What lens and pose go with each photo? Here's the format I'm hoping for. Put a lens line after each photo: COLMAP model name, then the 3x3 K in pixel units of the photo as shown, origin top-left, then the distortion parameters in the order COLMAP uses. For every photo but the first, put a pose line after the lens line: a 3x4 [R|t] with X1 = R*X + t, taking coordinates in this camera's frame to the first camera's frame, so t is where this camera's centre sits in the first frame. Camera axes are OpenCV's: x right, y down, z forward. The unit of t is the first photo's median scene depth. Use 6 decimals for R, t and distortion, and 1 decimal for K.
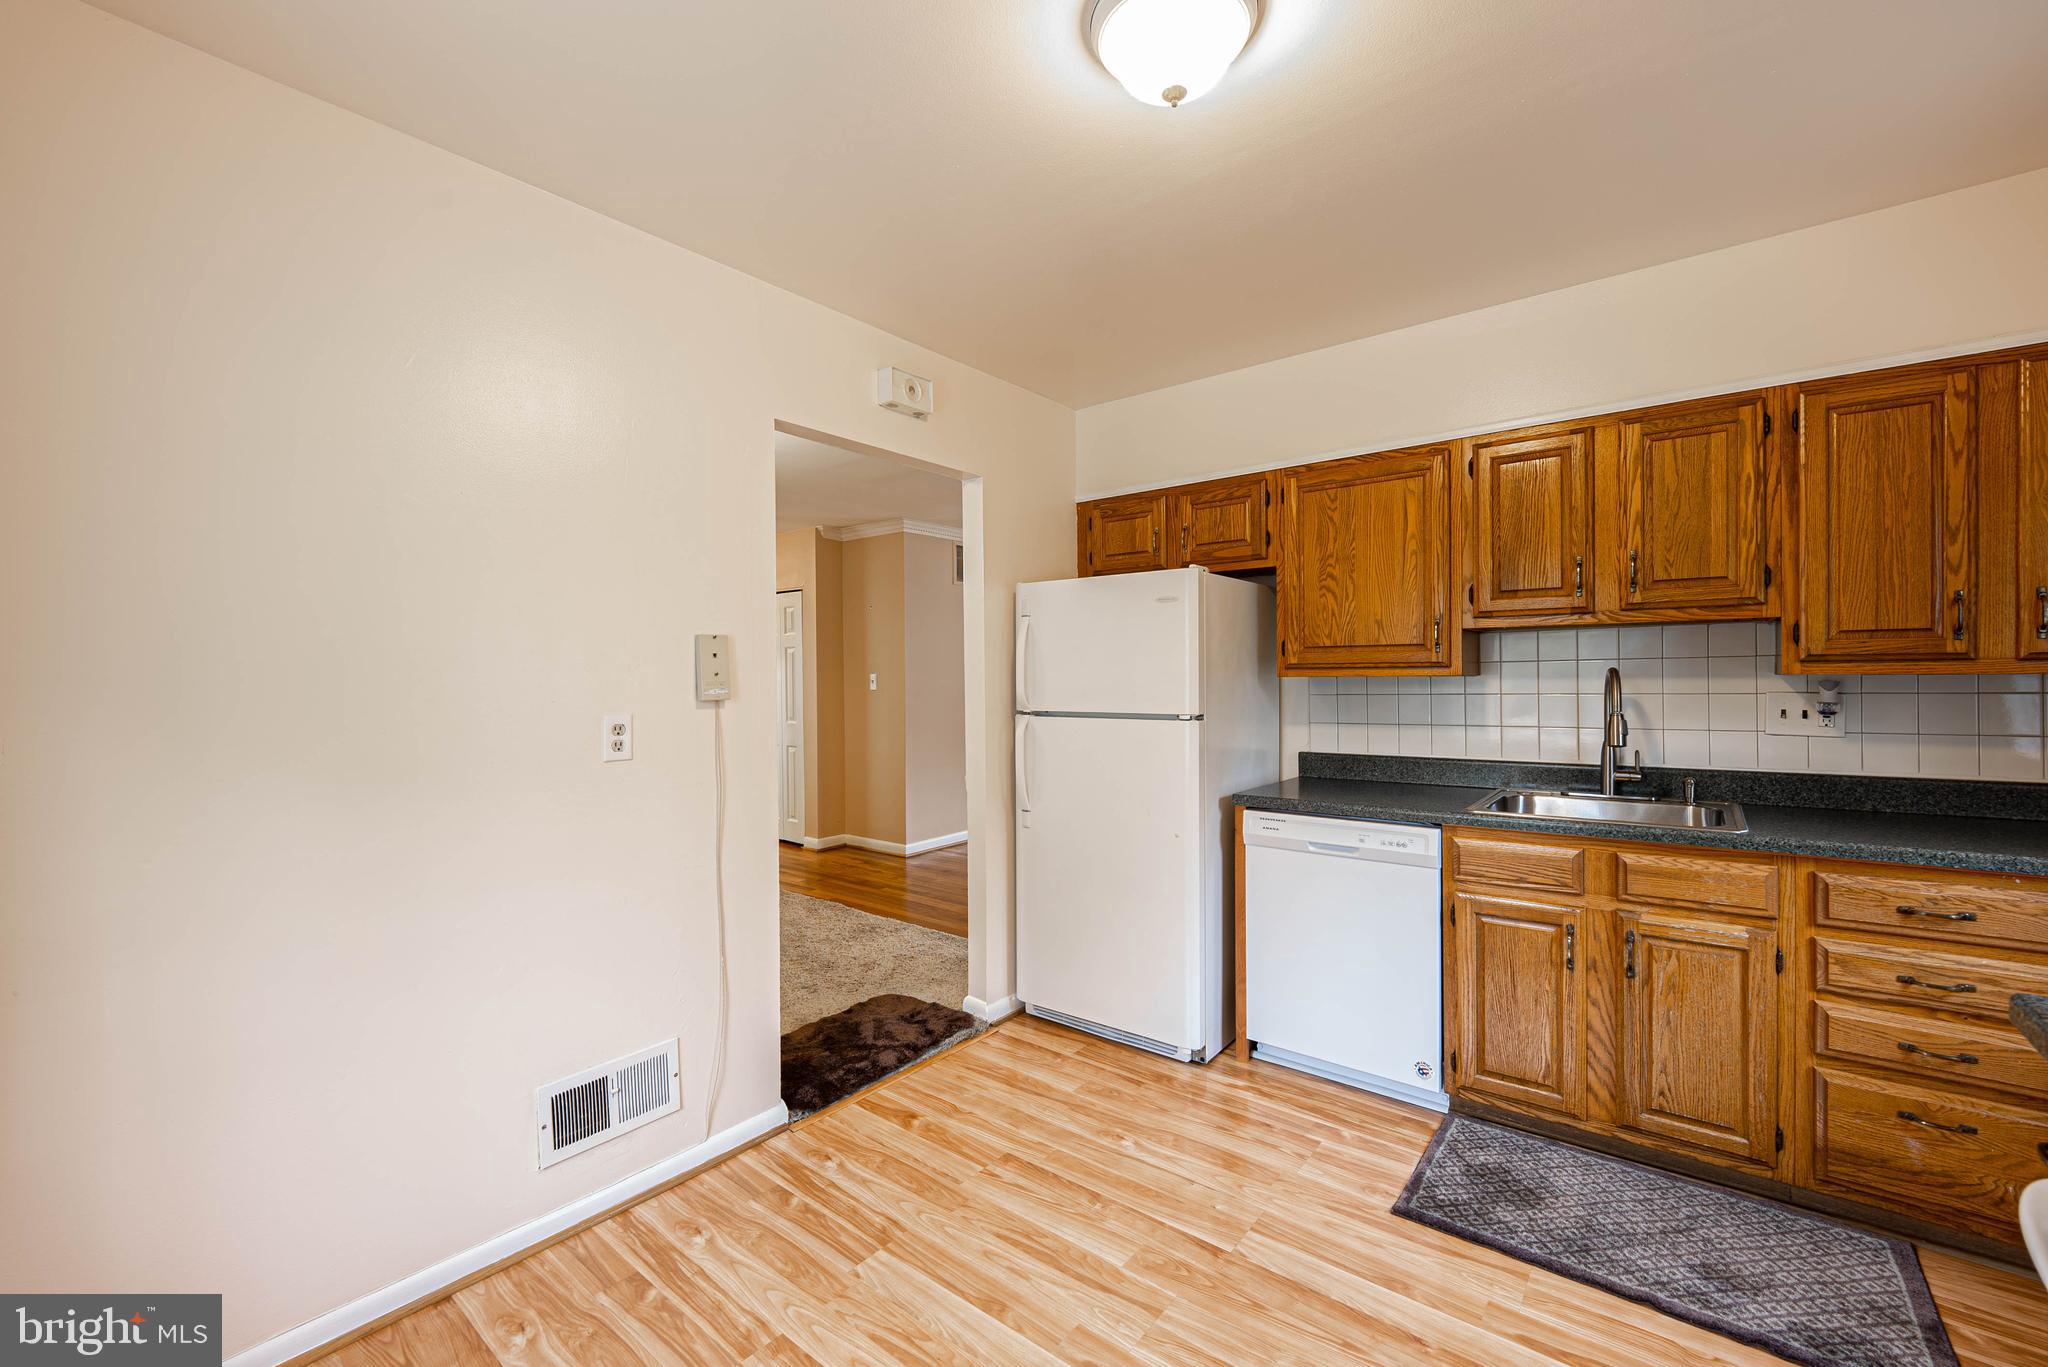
lens RADIAL K [[834.1, 0, 1022.2], [0, 834.1, 688.8], [0, 0, 1]] dist [-0.007496, -0.001472]
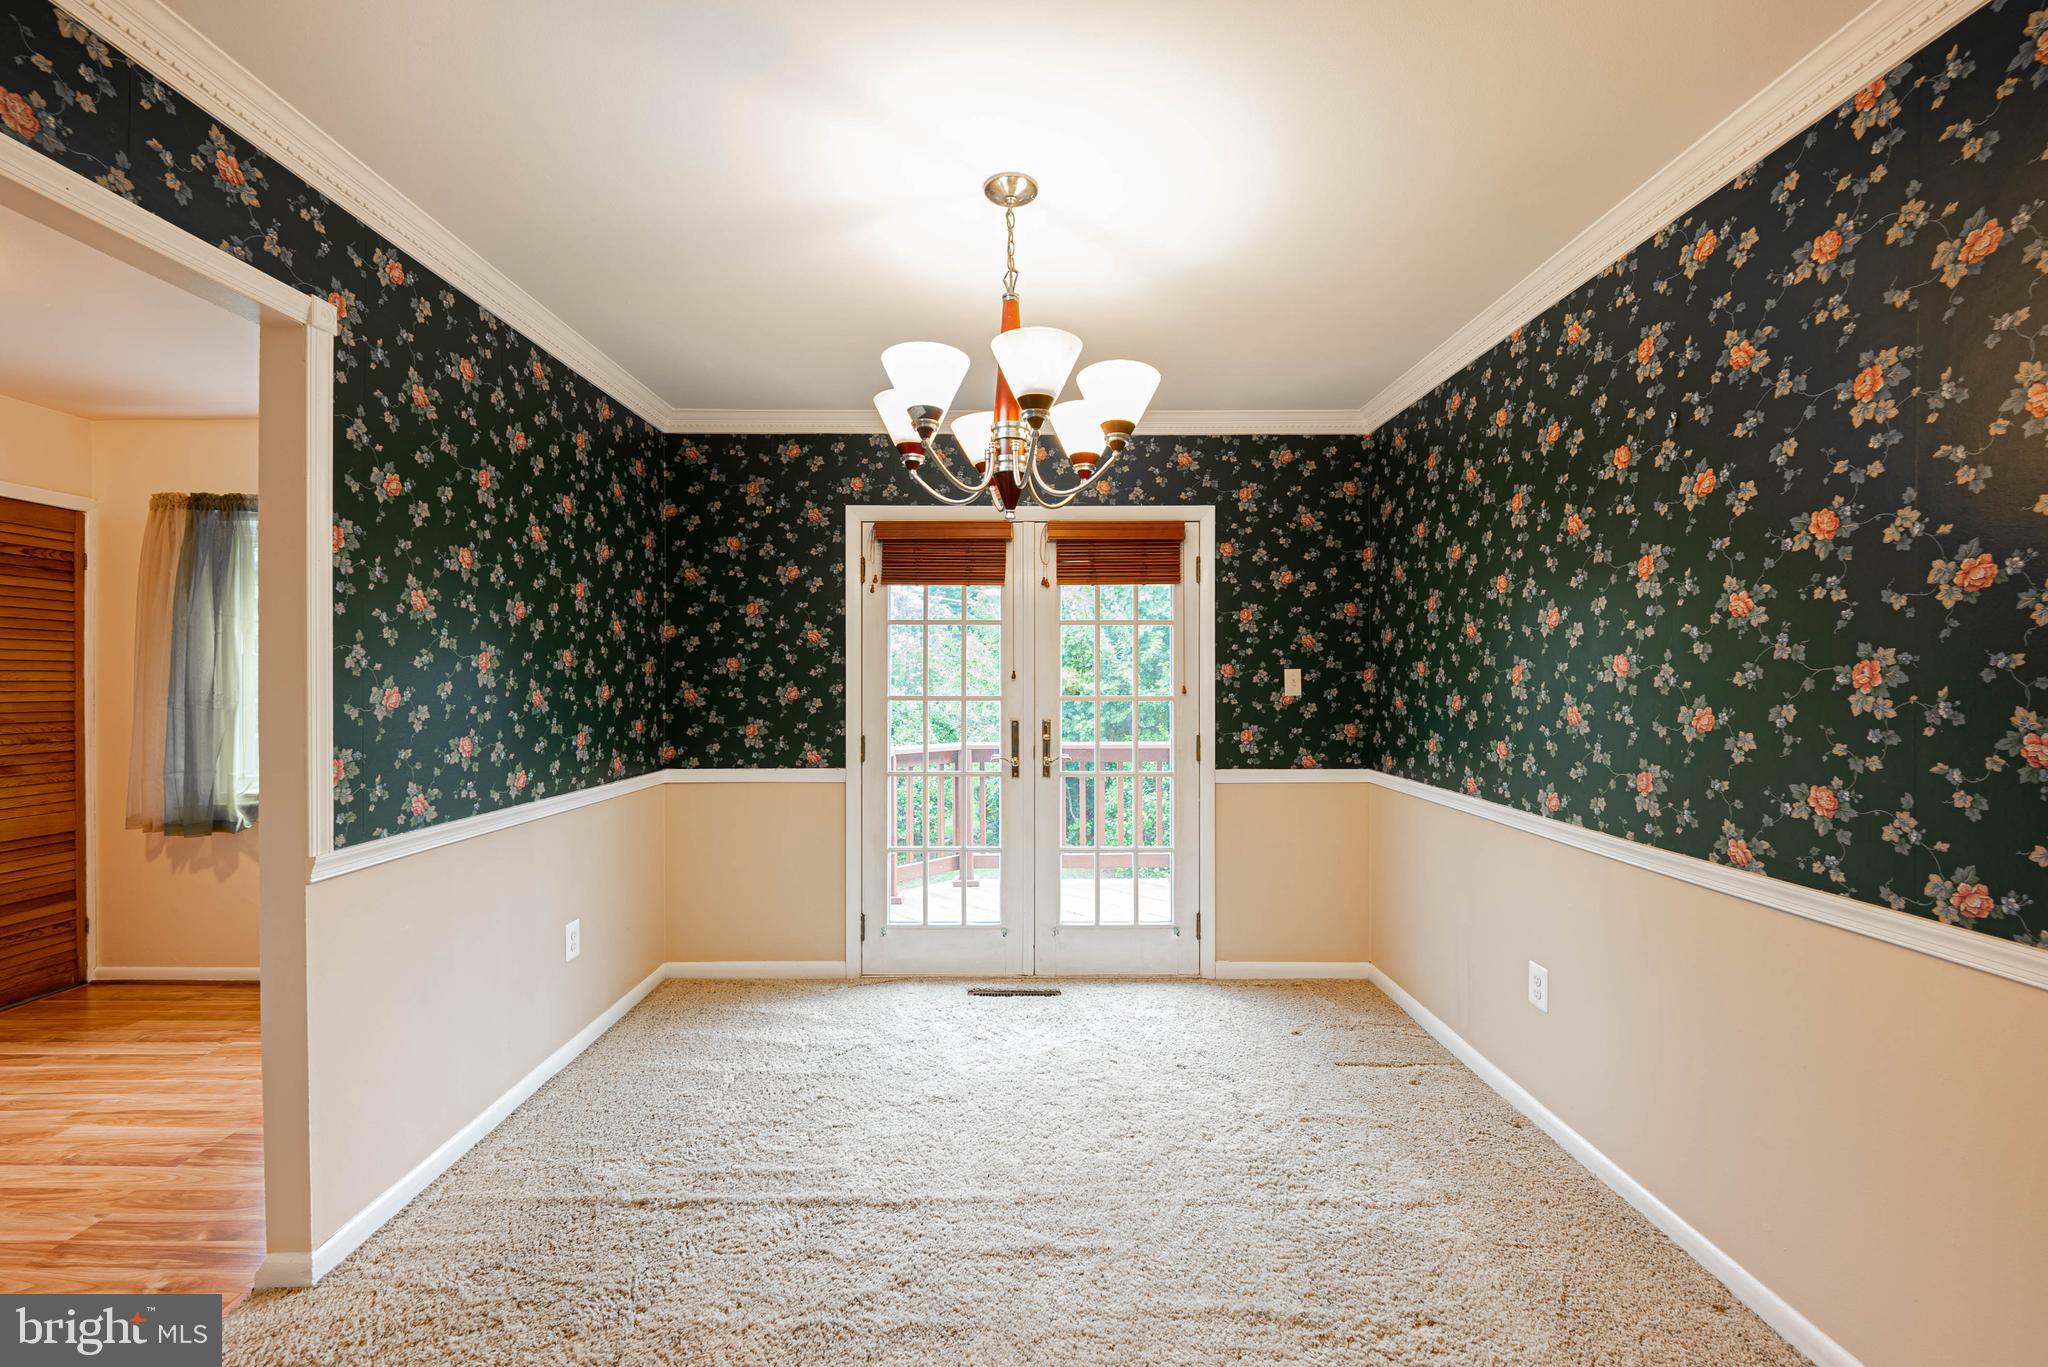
lens RADIAL K [[834.1, 0, 1016.1], [0, 834.1, 681.6], [0, 0, 1]] dist [-0.007496, -0.001472]
pose [[-0.774377, 0.013596, -0.632578, -0.391826], [0.003784, 0.999851, 0.016858, -0.016597], [0.632713, 0.010661, -0.774313, 2.209472]]
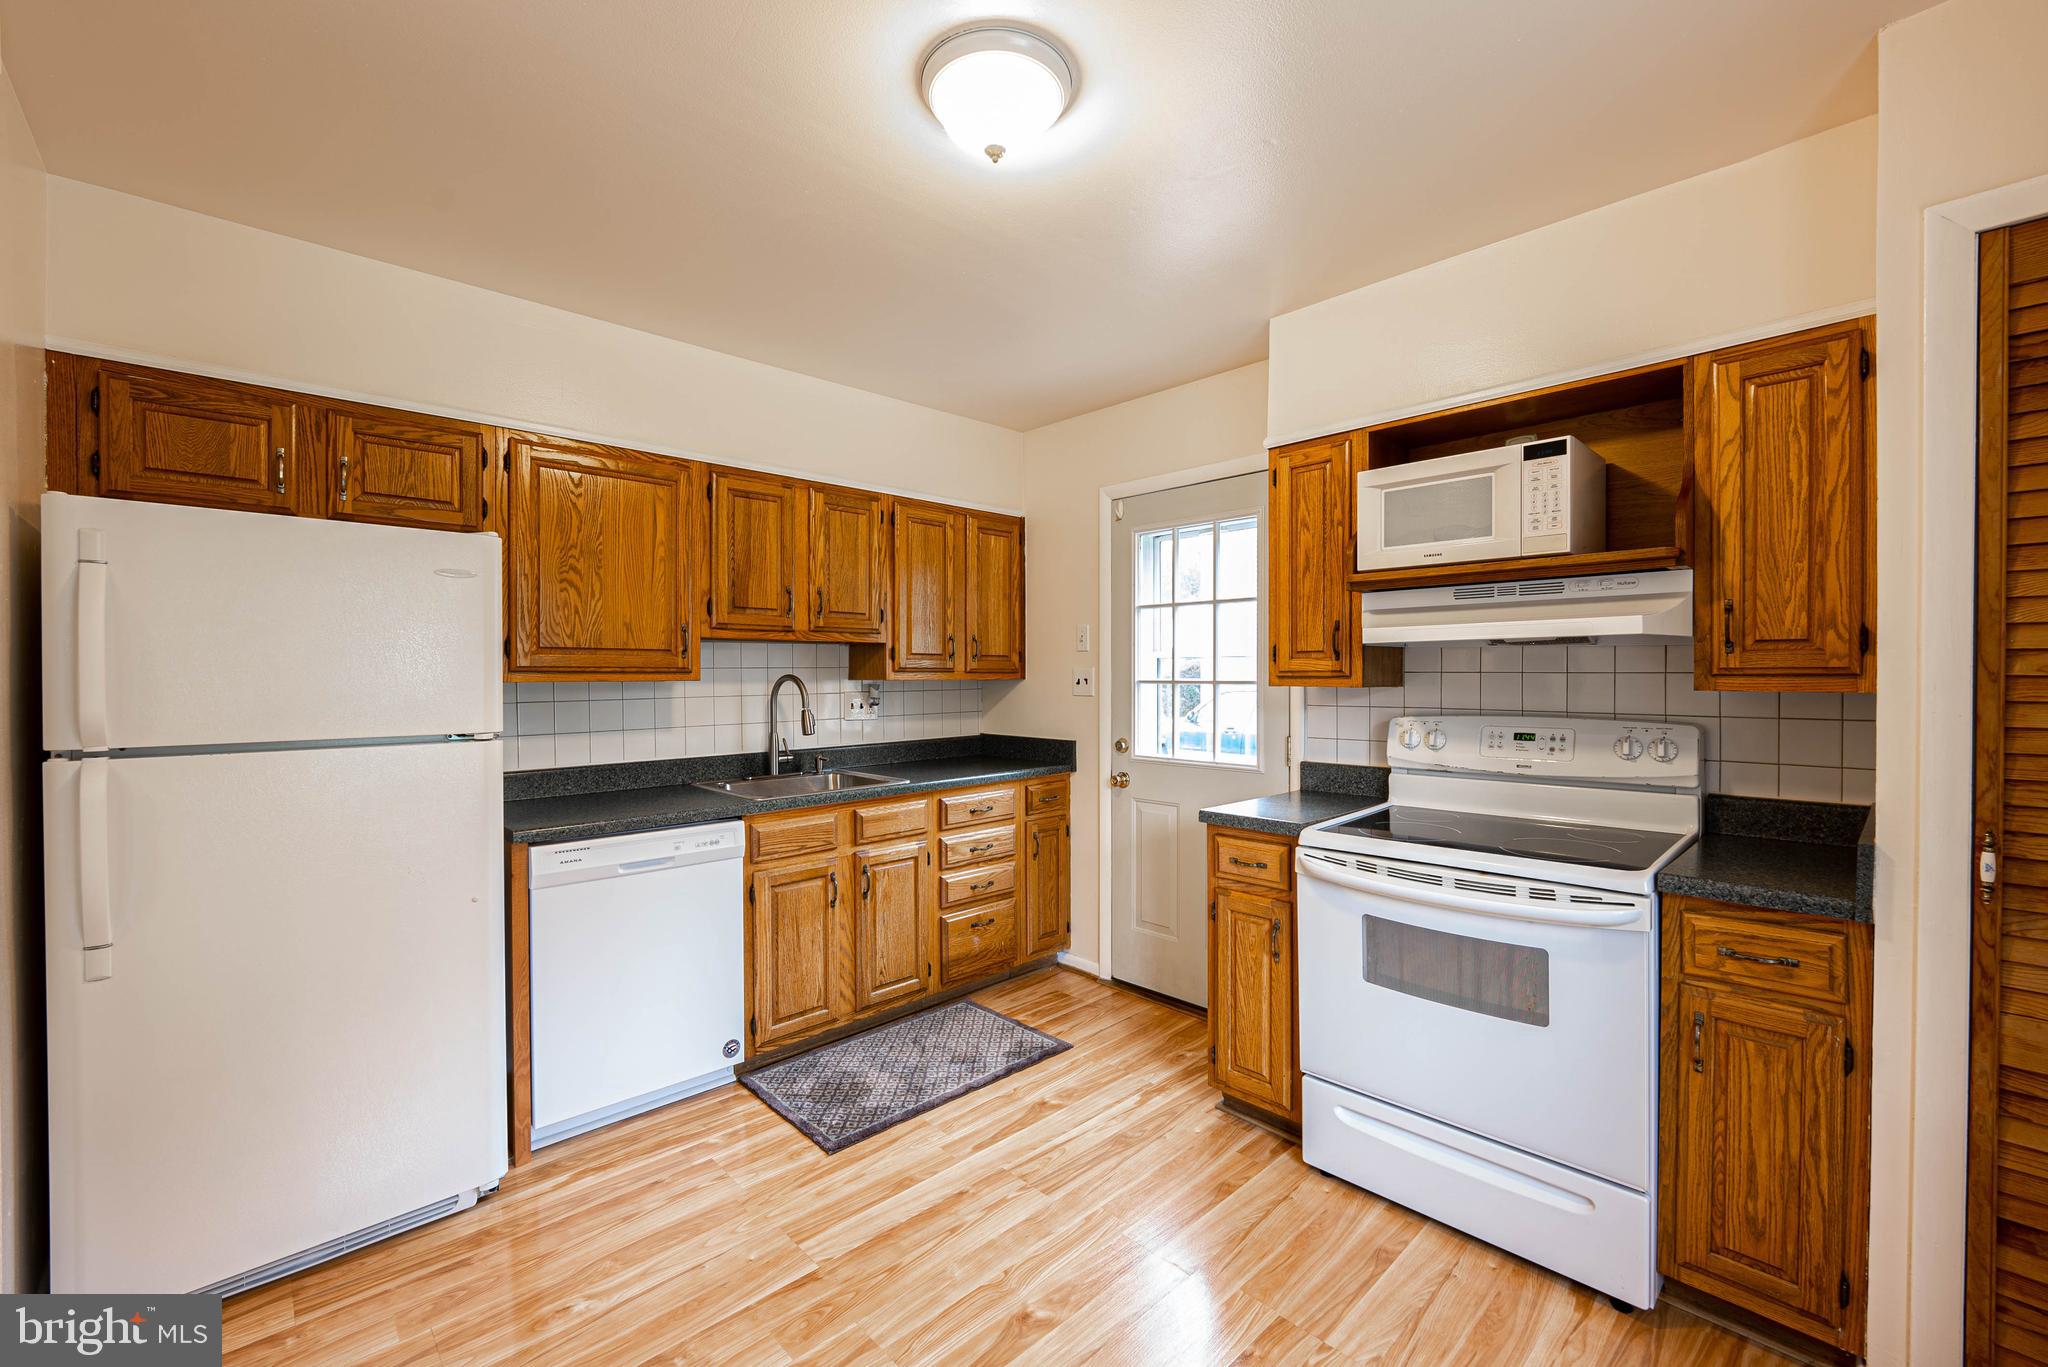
lens RADIAL K [[834.1, 0, 1019.3], [0, 834.1, 684.6], [0, 0, 1]] dist [-0.007496, -0.001472]
pose [[0.136004, -0.003741, 0.990701, -0.599711], [0.015455, 0.999879, 0.001654, -0.007094], [-0.990588, 0.015086, 0.136045, 0.543044]]
